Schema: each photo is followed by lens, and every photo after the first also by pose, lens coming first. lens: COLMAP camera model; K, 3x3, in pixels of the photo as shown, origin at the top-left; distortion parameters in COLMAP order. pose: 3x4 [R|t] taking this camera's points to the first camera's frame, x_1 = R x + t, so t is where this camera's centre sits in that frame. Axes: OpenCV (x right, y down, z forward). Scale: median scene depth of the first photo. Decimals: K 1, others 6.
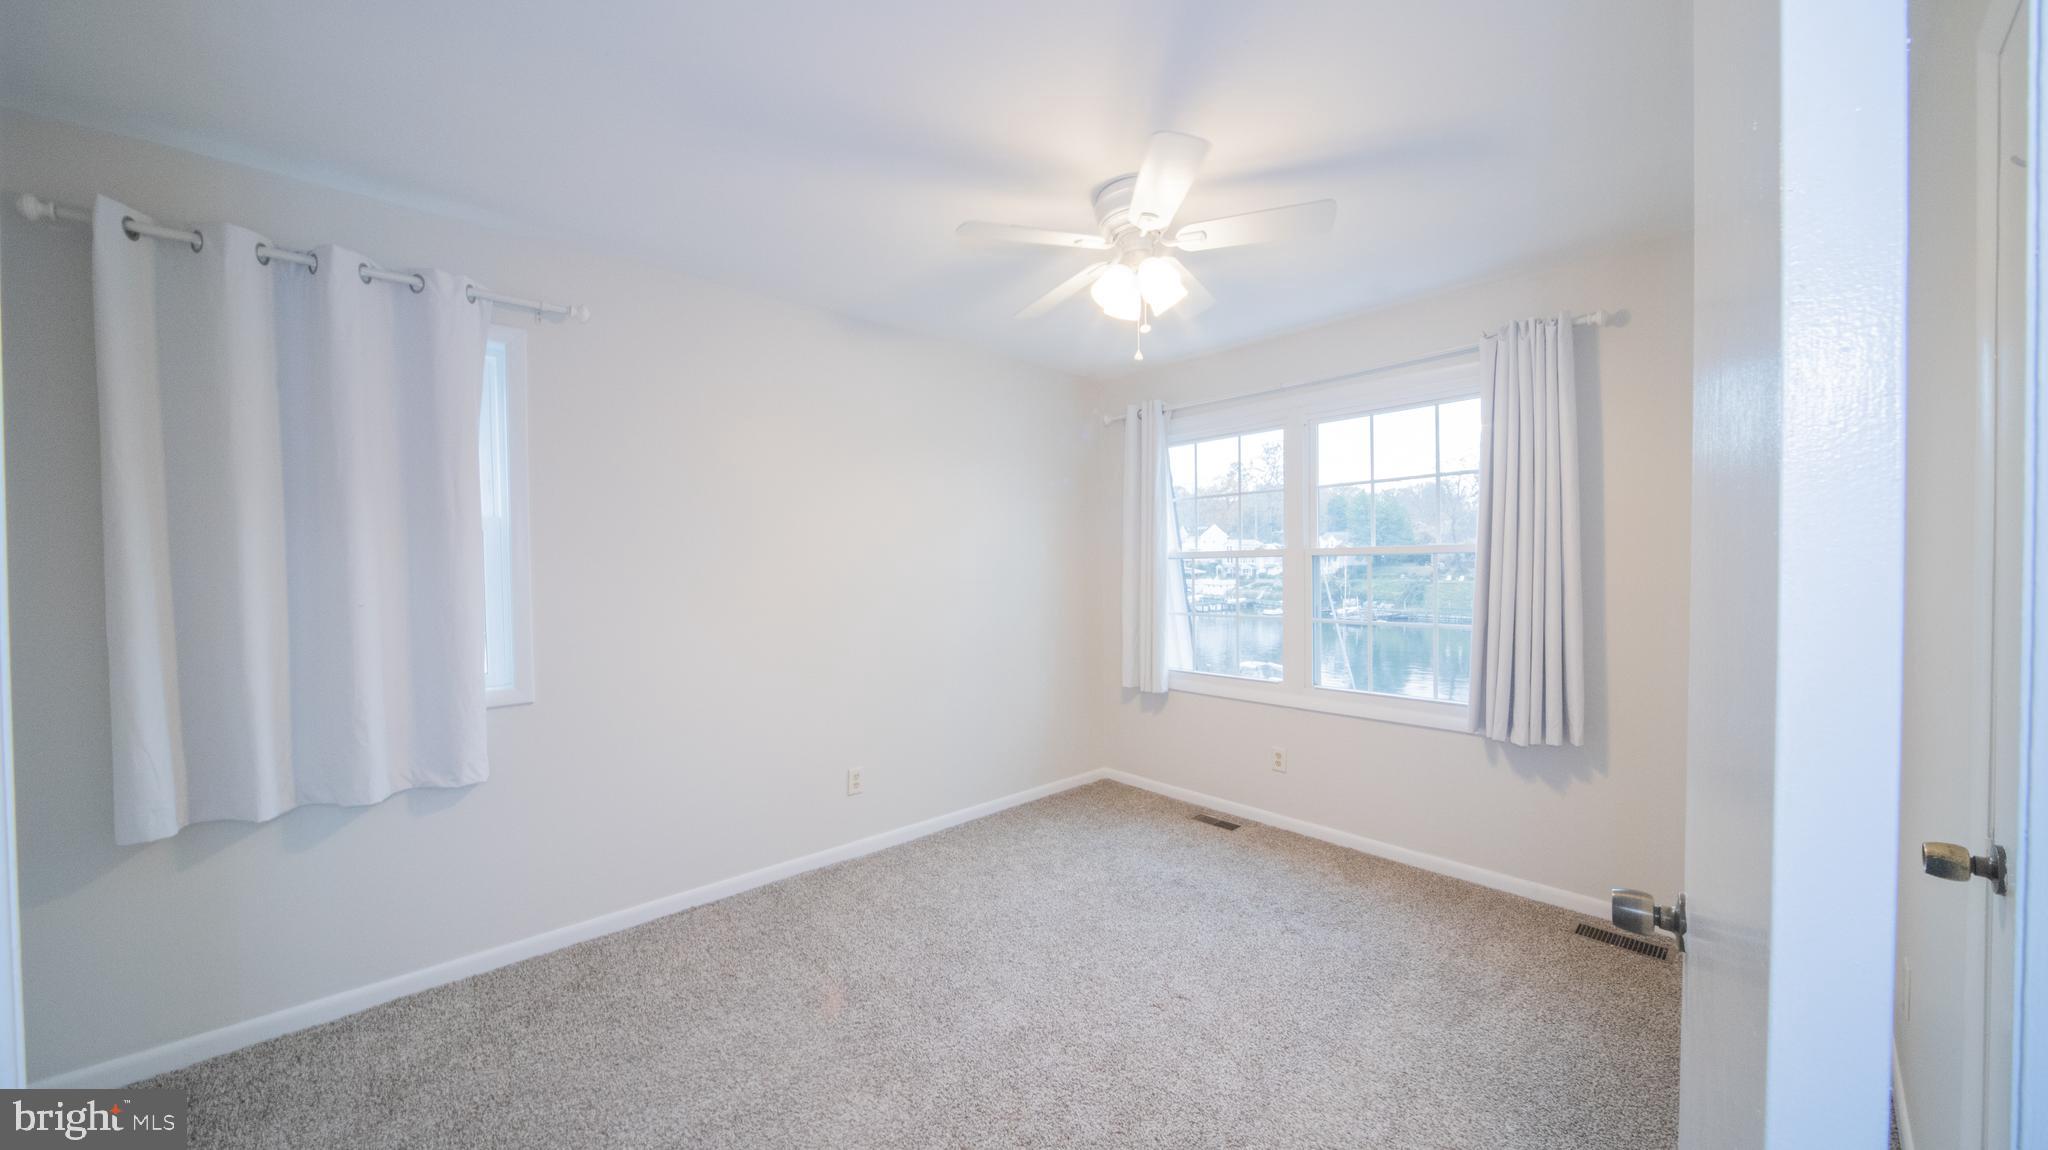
lens RADIAL K [[713.2, 0, 1029.0], [0, 713.2, 578.3], [0, 0, 1]] dist [-0.022317, 0.005665]
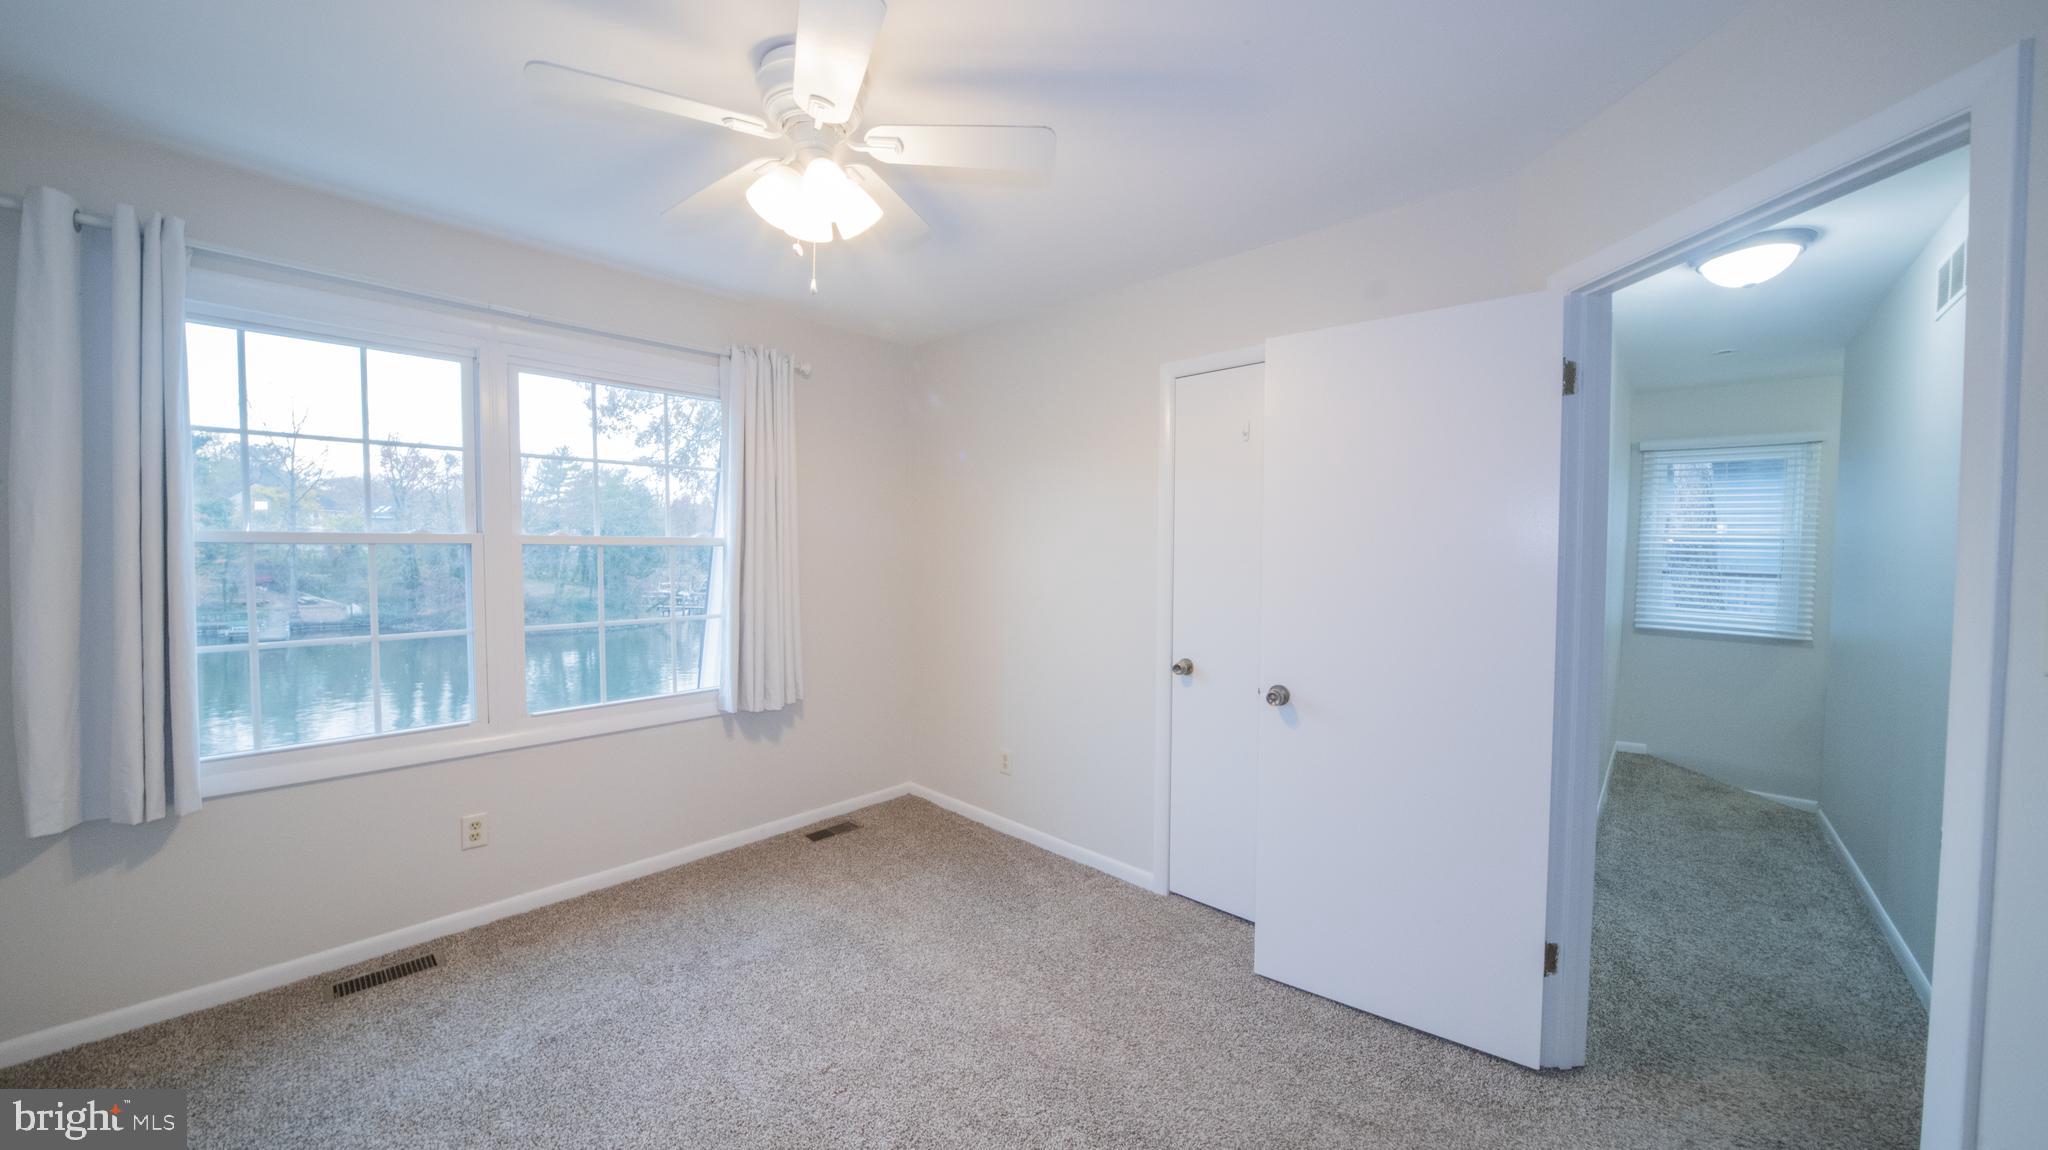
lens RADIAL K [[713.2, 0, 1029.0], [0, 713.2, 578.3], [0, 0, 1]] dist [-0.022317, 0.005665]
pose [[-0.103045, -0.024933, 0.994364, -0.433683], [0.013893, 0.999552, 0.026503, -0.008964], [-0.994580, 0.016546, -0.102652, 0.565595]]
